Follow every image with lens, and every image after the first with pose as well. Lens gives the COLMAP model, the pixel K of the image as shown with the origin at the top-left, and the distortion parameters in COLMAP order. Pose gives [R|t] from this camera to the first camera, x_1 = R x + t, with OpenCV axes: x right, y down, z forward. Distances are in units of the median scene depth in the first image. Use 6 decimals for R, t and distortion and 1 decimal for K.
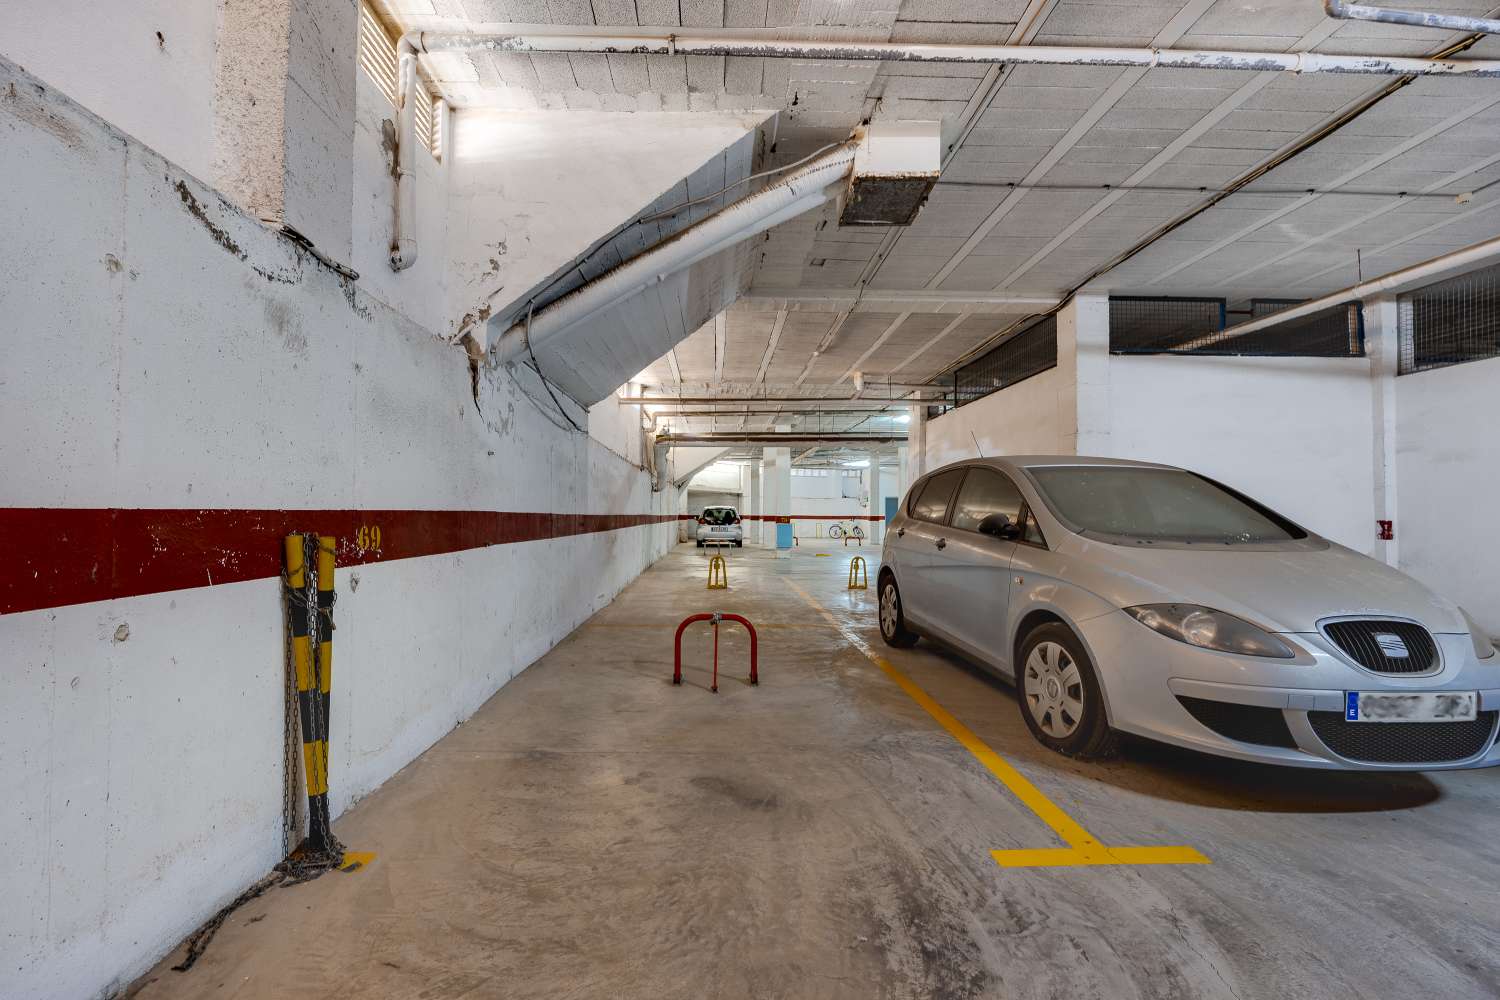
lens RADIAL K [[666.7, 0, 744.2], [0, 666.7, 496.9], [0, 0, 1]] dist [-0.016193, 0.000815]
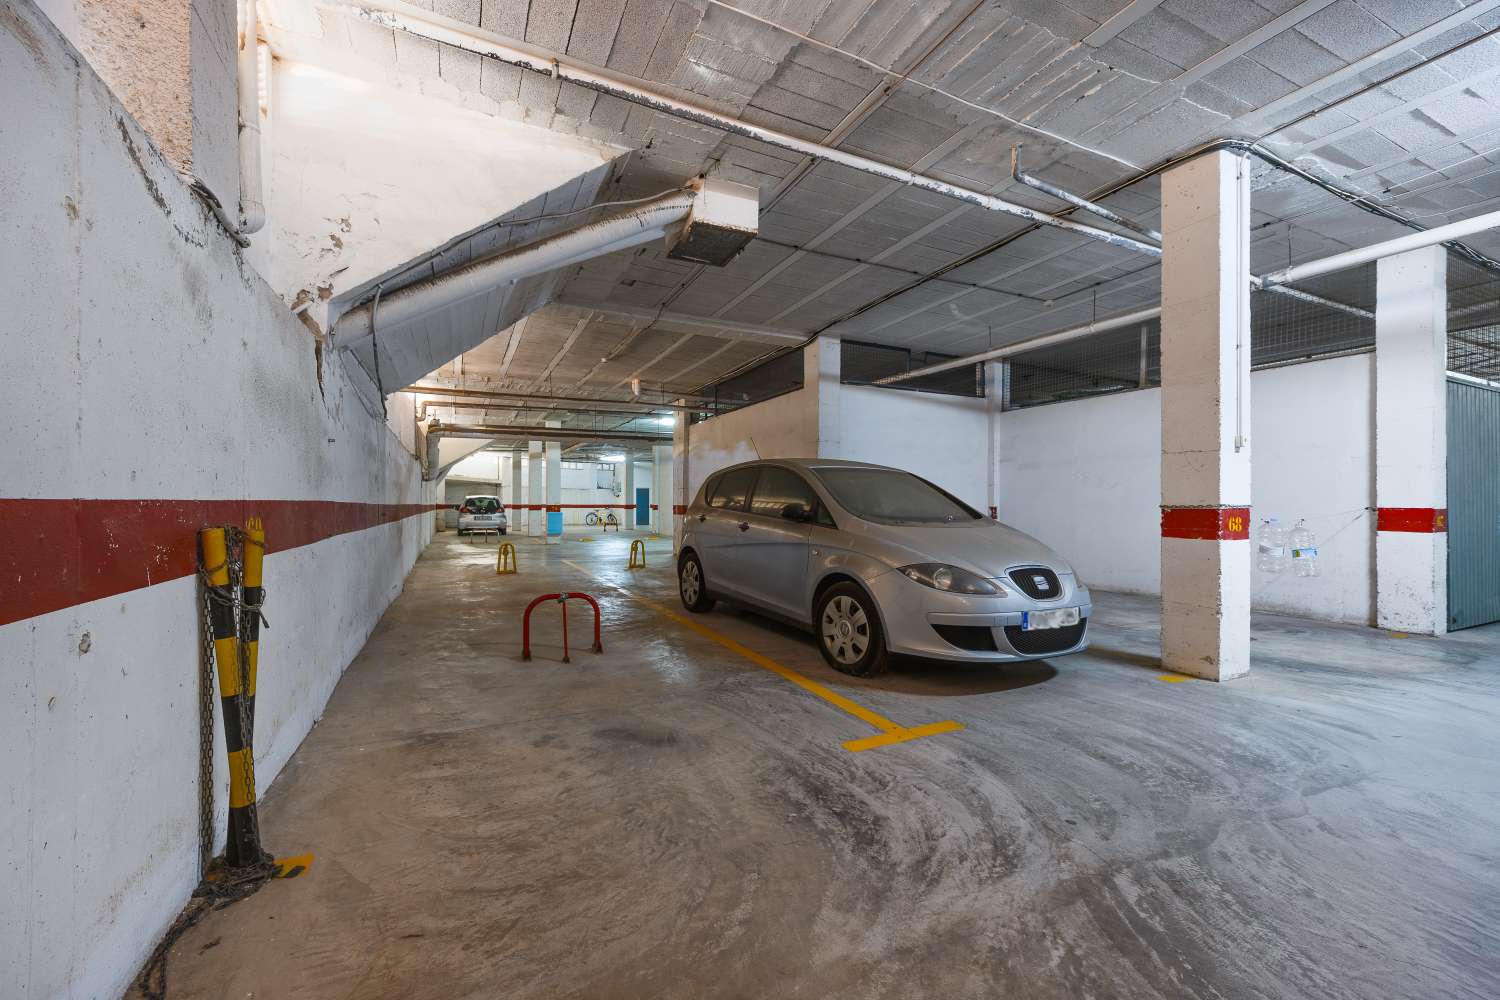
lens RADIAL K [[589.6, 0, 748.5], [0, 589.6, 505.3], [0, 0, 1]] dist [0.003071, -0.000611]
pose [[0.911197, -0.003844, 0.411953, -0.221479], [-0.008290, 0.999583, 0.027664, -0.001372], [-0.411887, -0.028622, 0.910785, -0.027473]]
